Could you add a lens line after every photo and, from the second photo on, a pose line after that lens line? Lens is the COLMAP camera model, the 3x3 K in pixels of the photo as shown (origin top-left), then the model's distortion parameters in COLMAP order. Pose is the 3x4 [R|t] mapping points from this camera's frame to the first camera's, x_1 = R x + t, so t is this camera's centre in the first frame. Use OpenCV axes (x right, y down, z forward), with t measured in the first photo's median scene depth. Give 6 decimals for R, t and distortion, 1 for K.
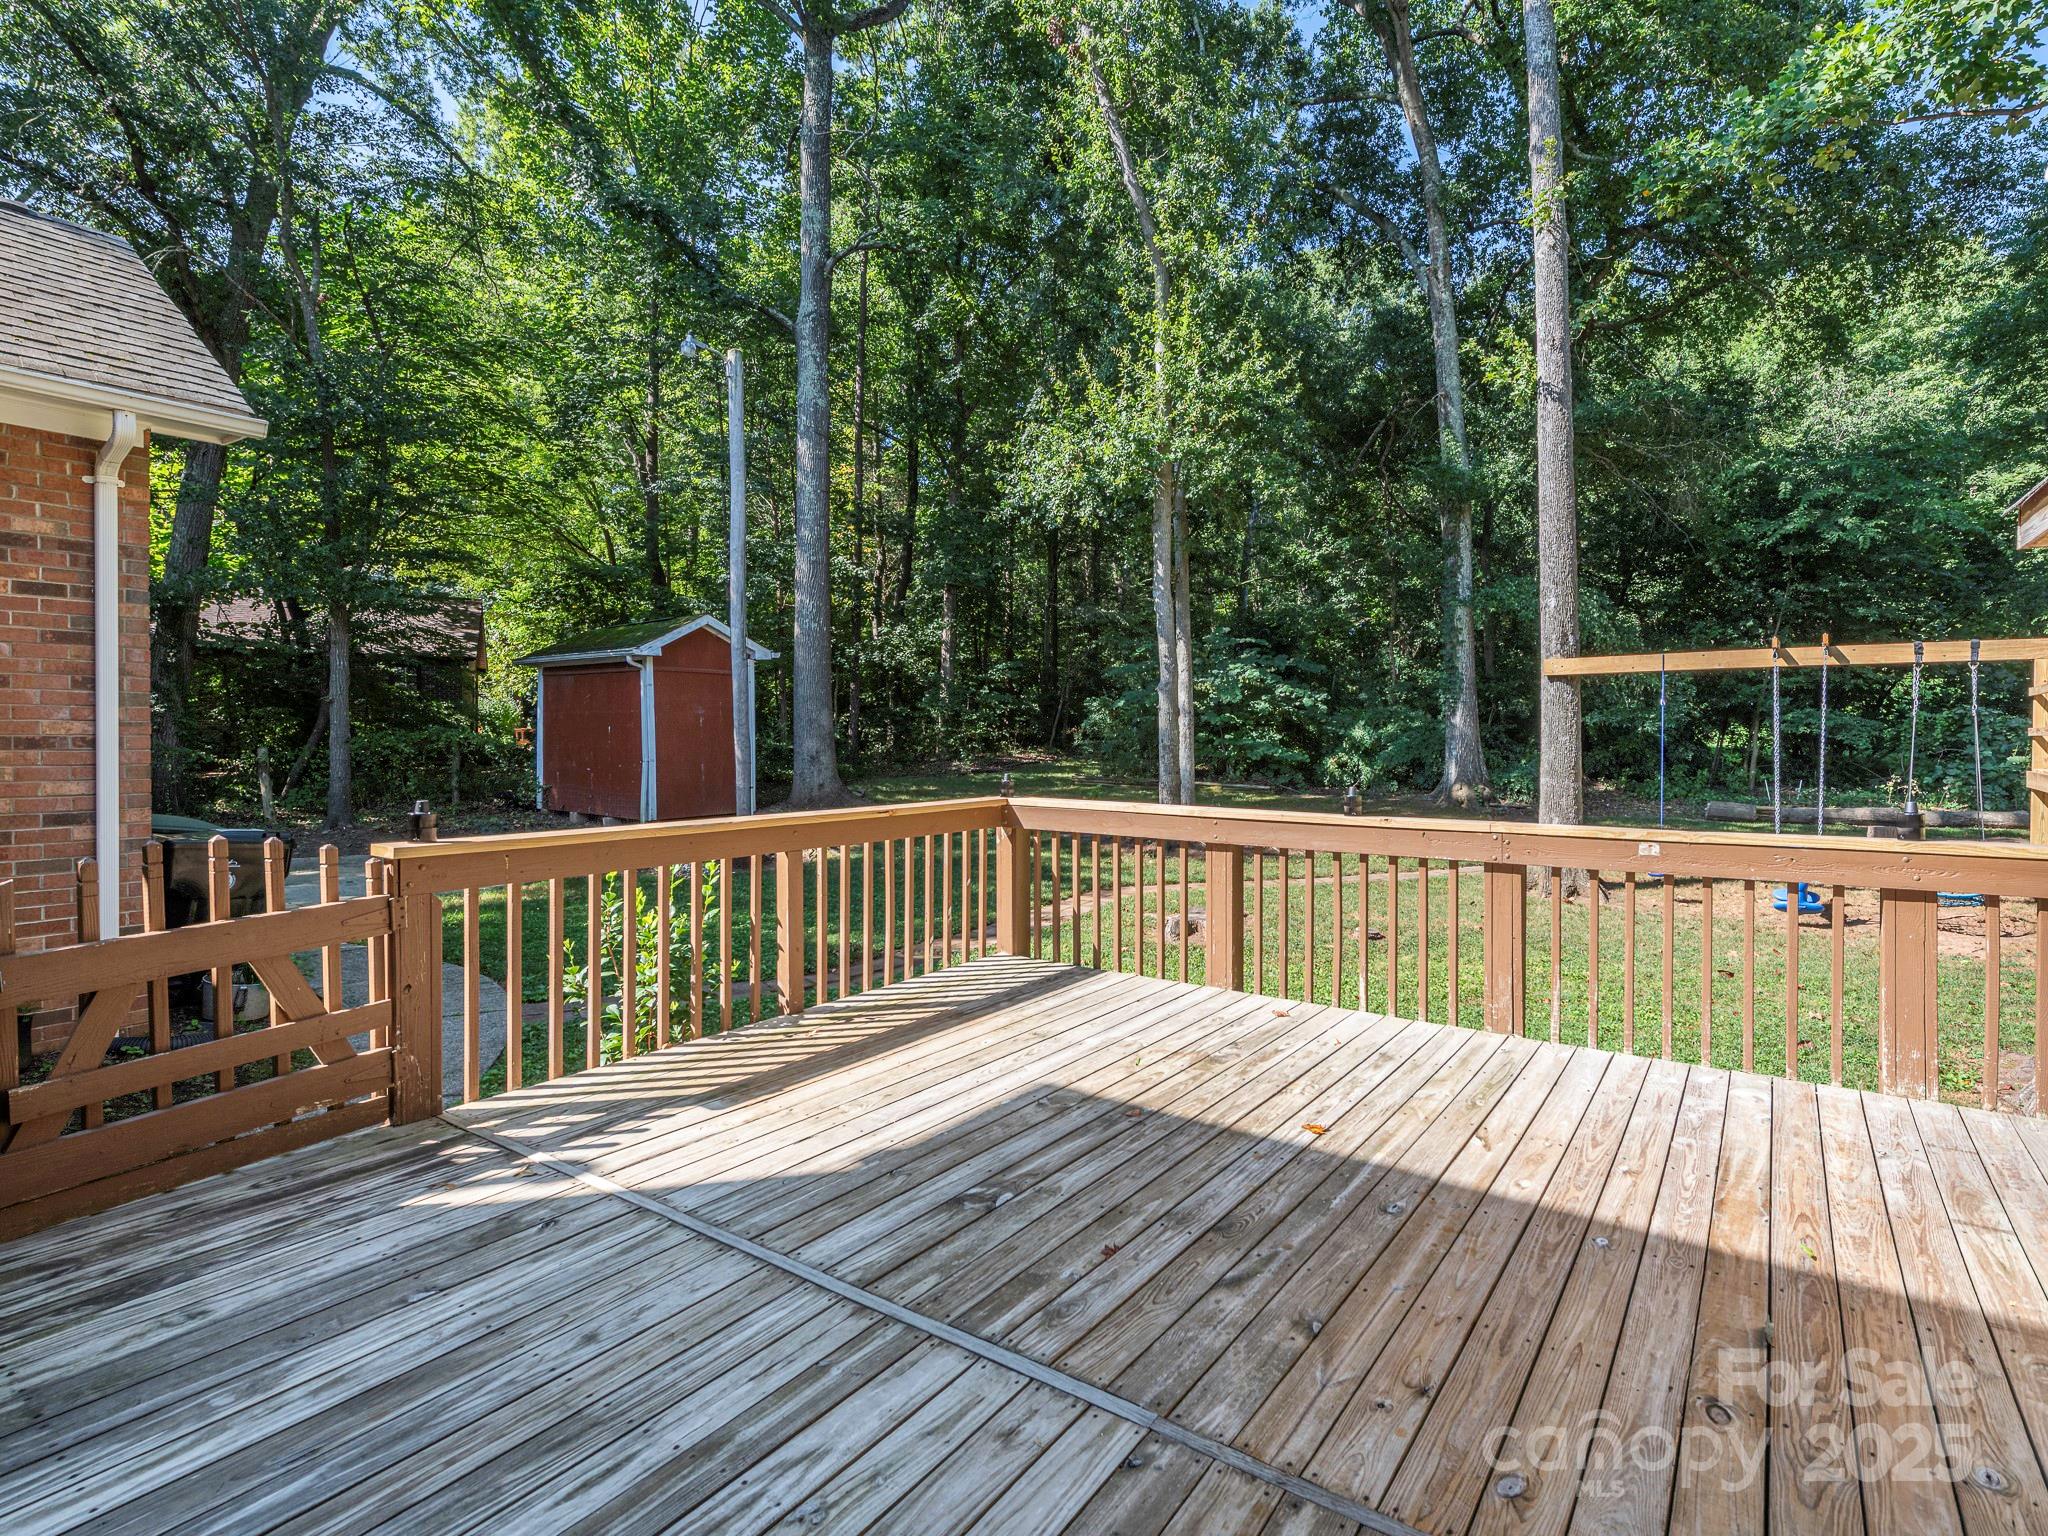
lens RADIAL K [[962.5, 0, 1137.6], [0, 962.5, 752.7], [0, 0, 1]] dist [0.011606, -0.000997]
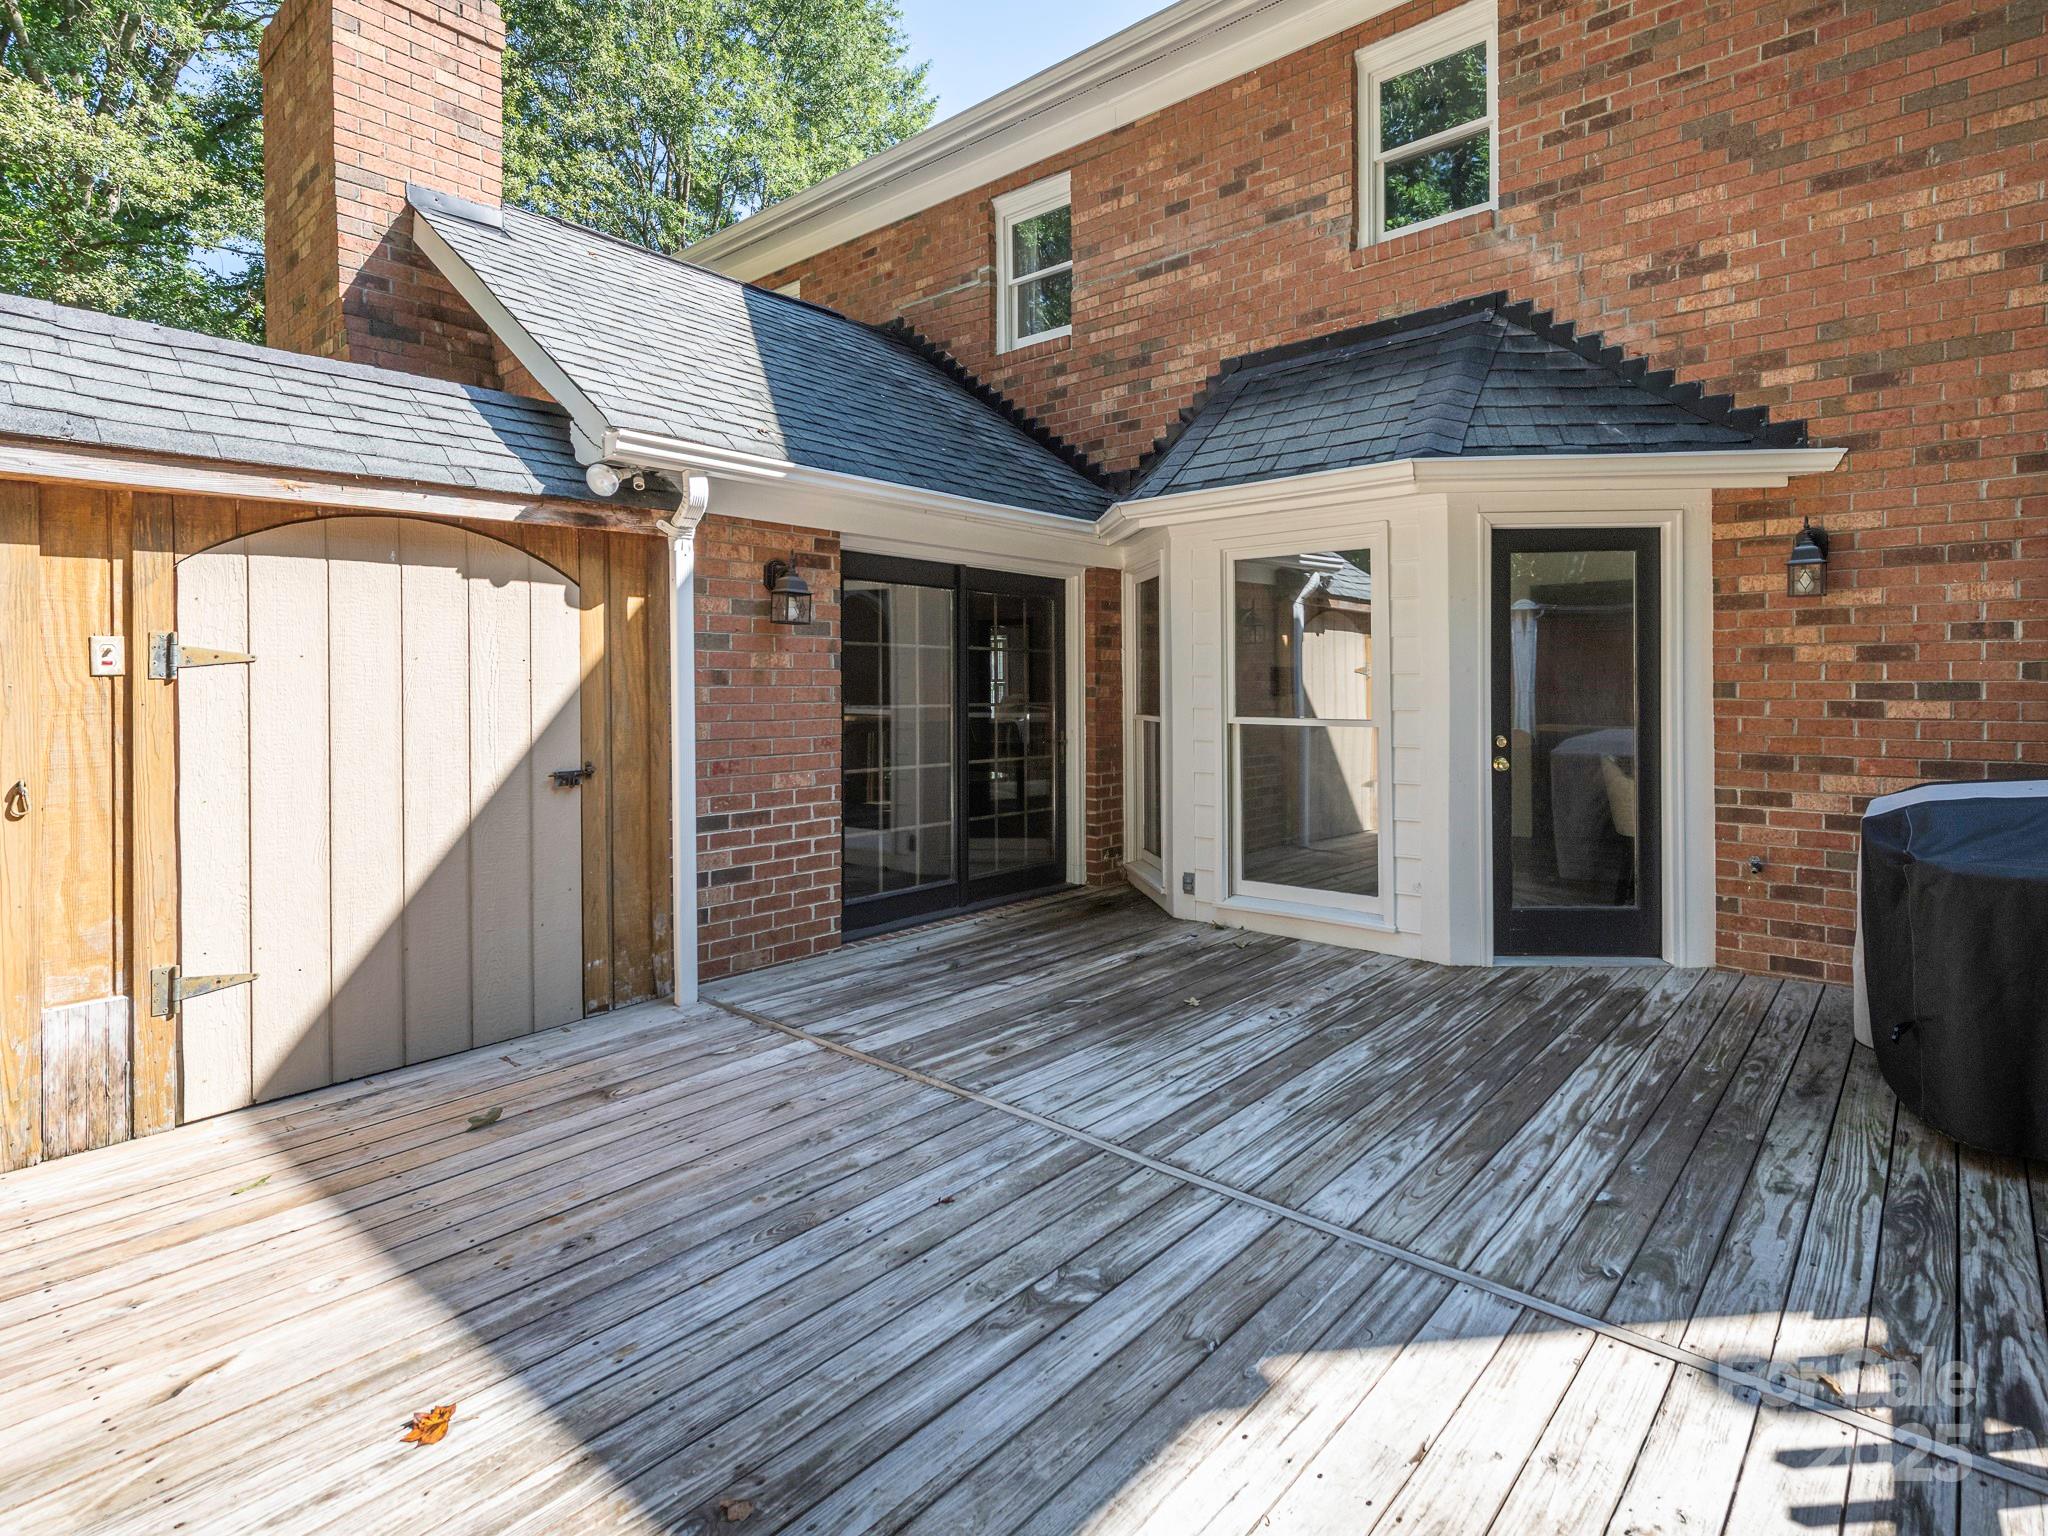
lens RADIAL K [[1031.4, 0, 1135.5], [0, 1031.4, 682.7], [0, 0, 1]] dist [0.002483, -0.001989]
pose [[-0.993778, 0.000992, 0.111377, -0.267621], [0.003252, 0.999792, 0.020115, -0.015198], [-0.111334, 0.020352, -0.993575, 1.603230]]
